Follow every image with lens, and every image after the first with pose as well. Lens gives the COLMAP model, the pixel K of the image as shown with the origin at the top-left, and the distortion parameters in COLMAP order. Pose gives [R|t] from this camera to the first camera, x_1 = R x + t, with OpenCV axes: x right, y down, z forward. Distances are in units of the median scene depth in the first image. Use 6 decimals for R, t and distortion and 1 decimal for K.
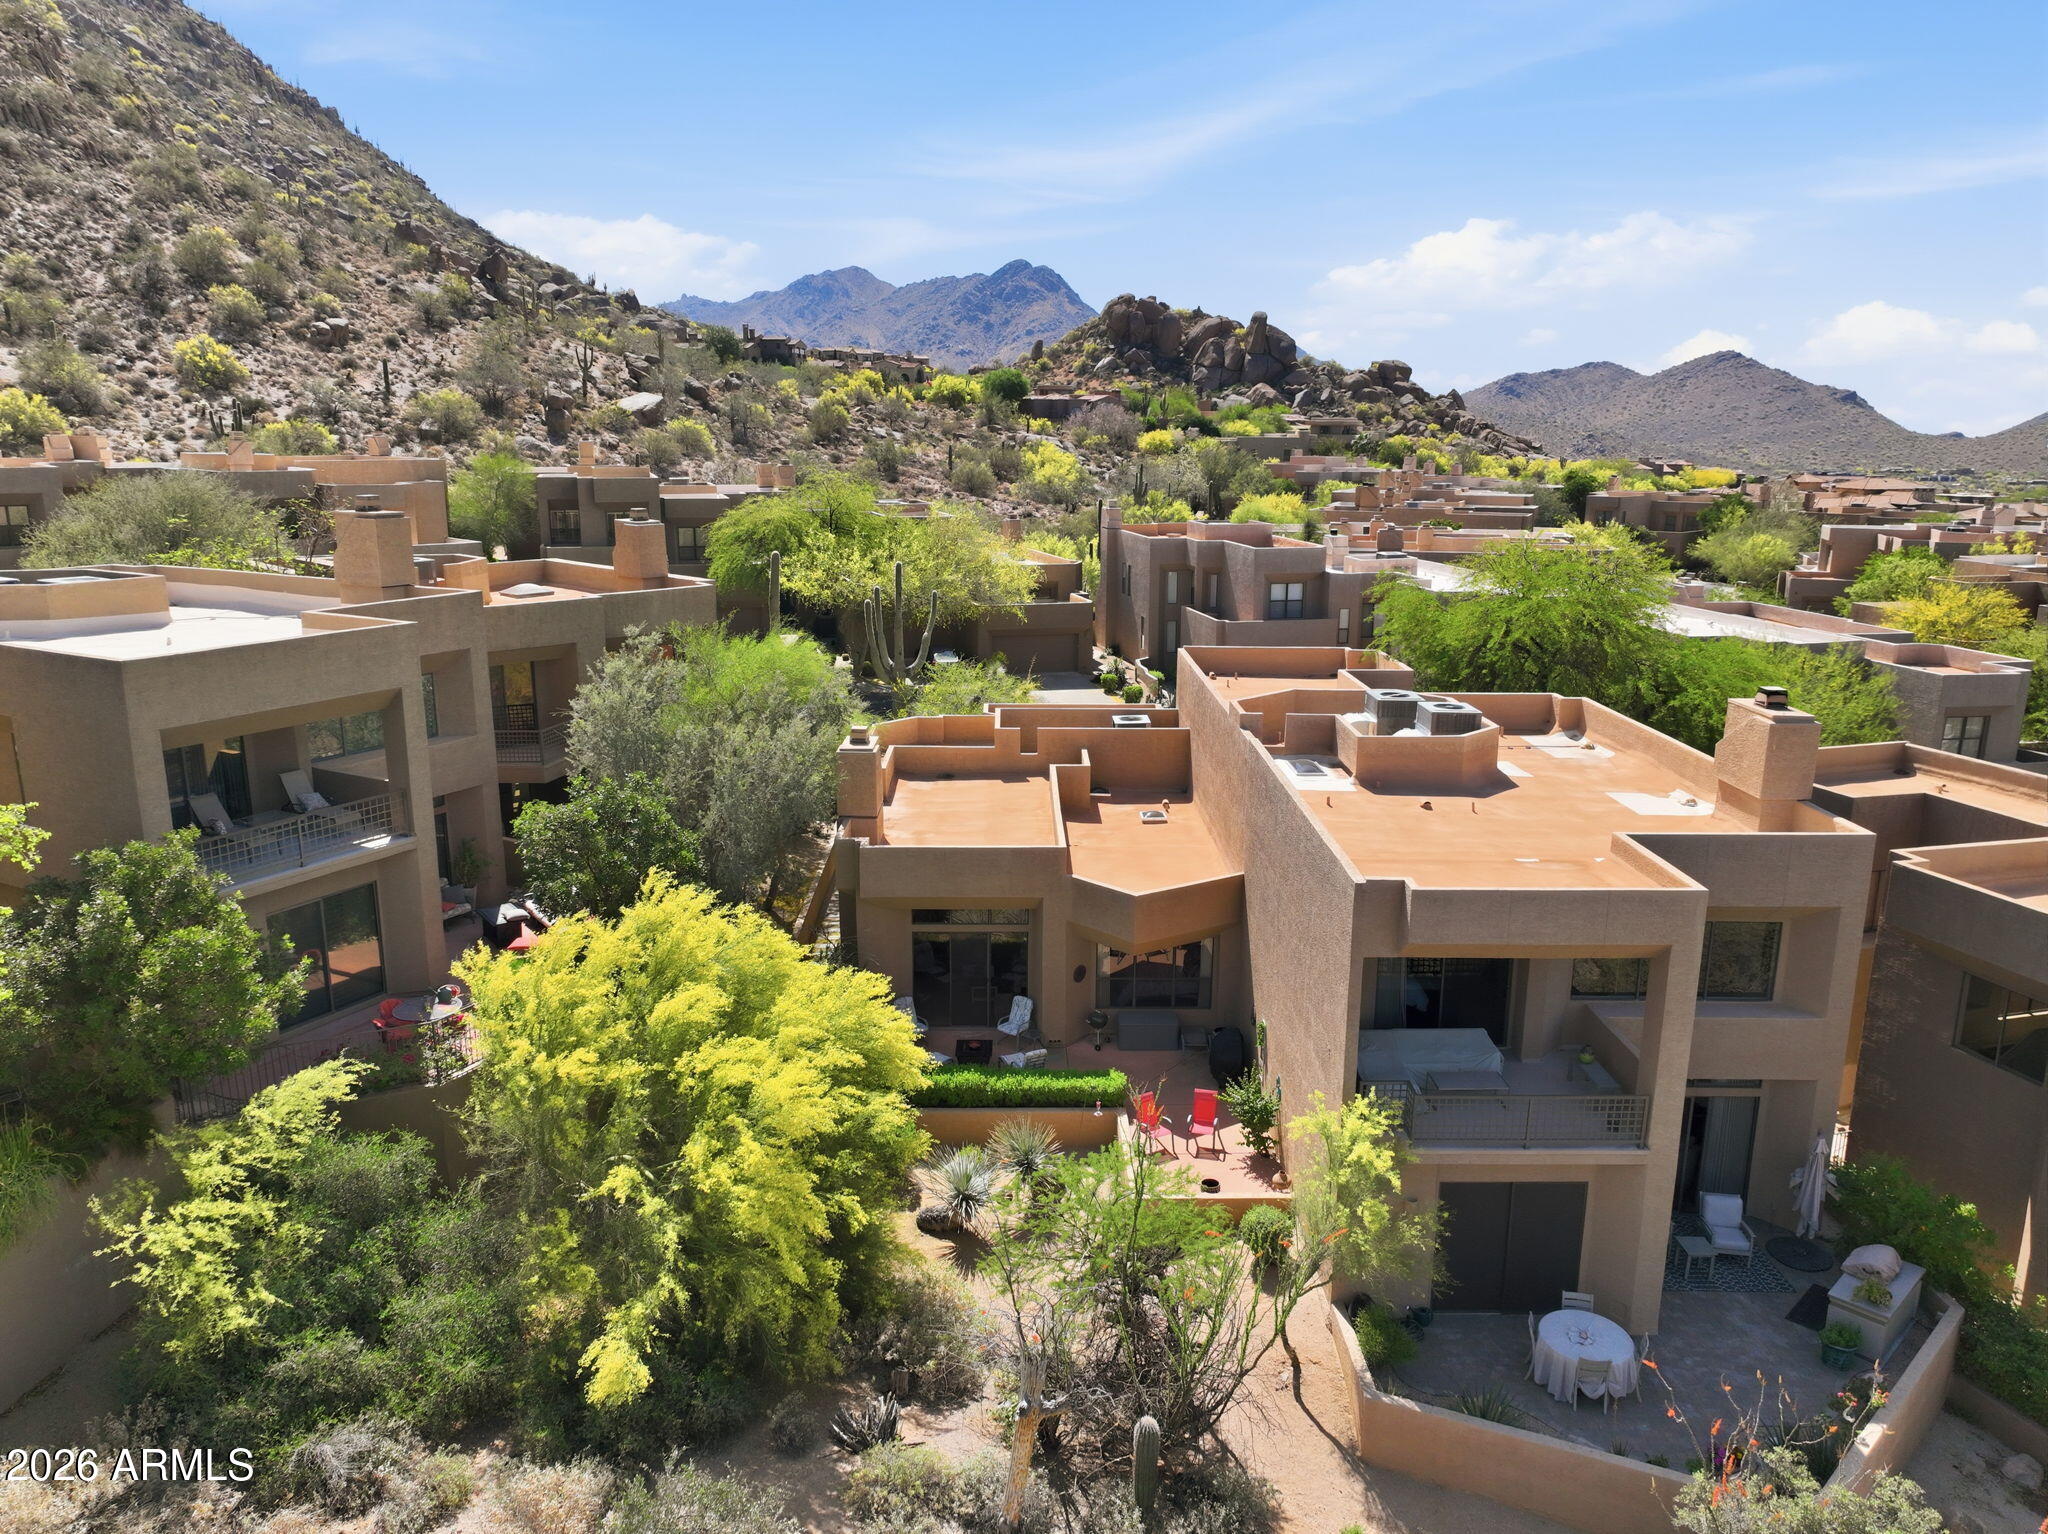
lens RADIAL K [[1443.5, 0, 1020.2], [0, 1443.5, 774.9], [0, 0, 1]] dist [0.011726, 0.015252]
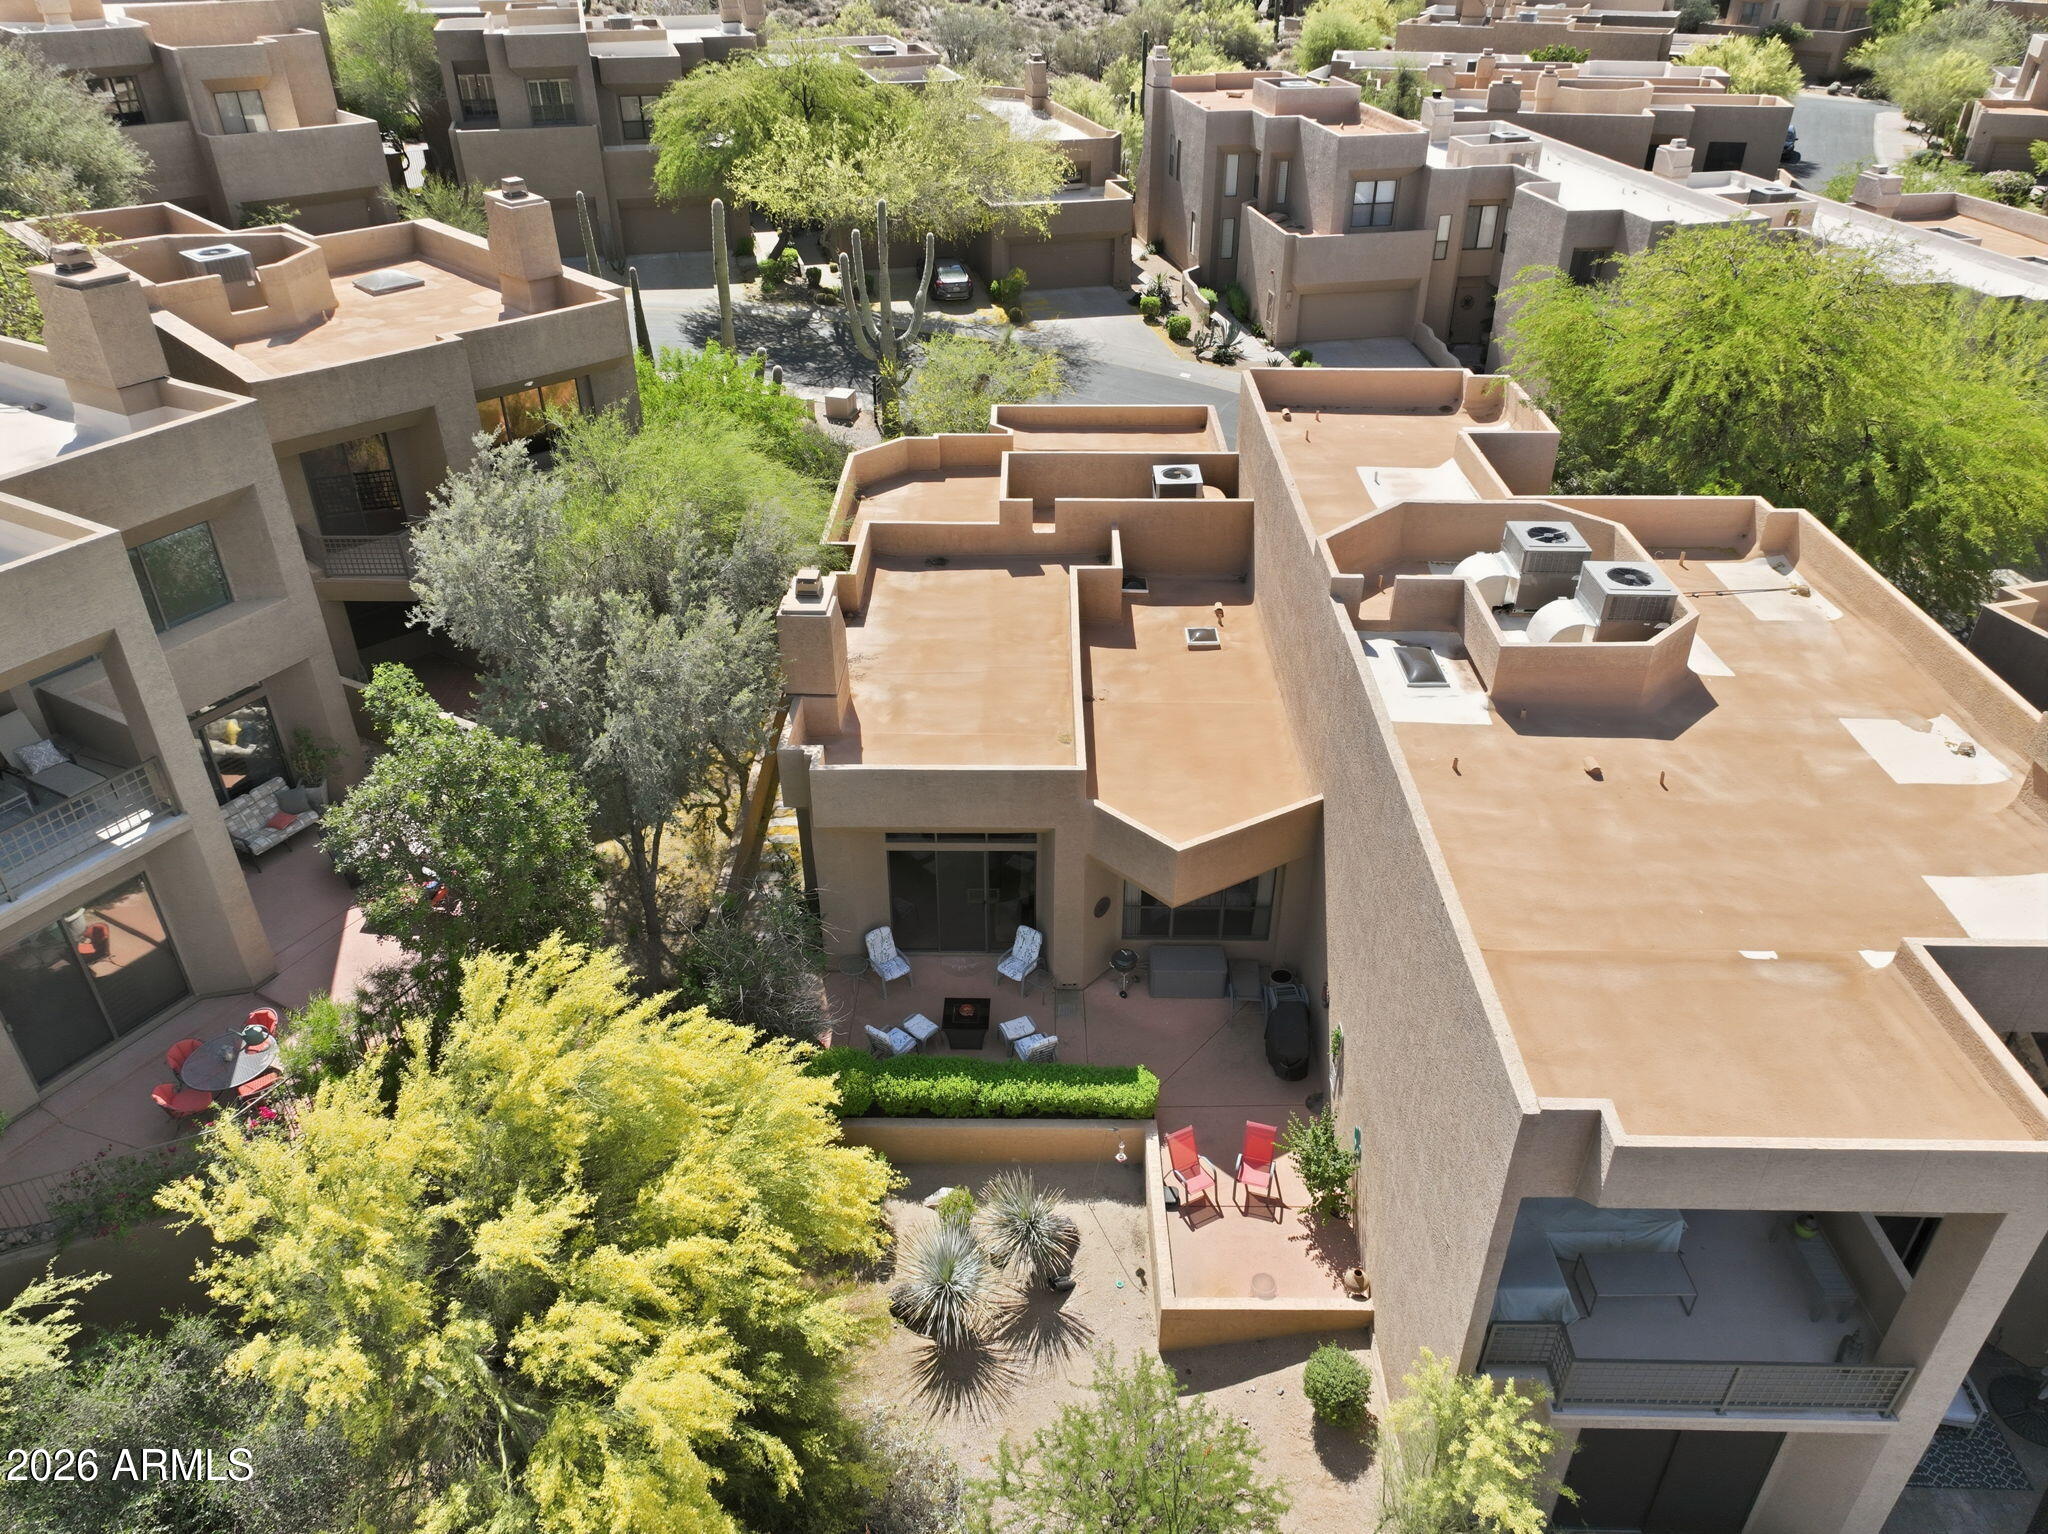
lens RADIAL K [[1443.5, 0, 1026.5], [0, 1443.5, 758.1], [0, 0, 1]] dist [0.011726, 0.015252]
pose [[0.999837, 0.004398, -0.017496, 0.012556], [0.001440, 0.947284, 0.320391, -0.172855], [0.017982, -0.320364, 0.947124, 0.263850]]
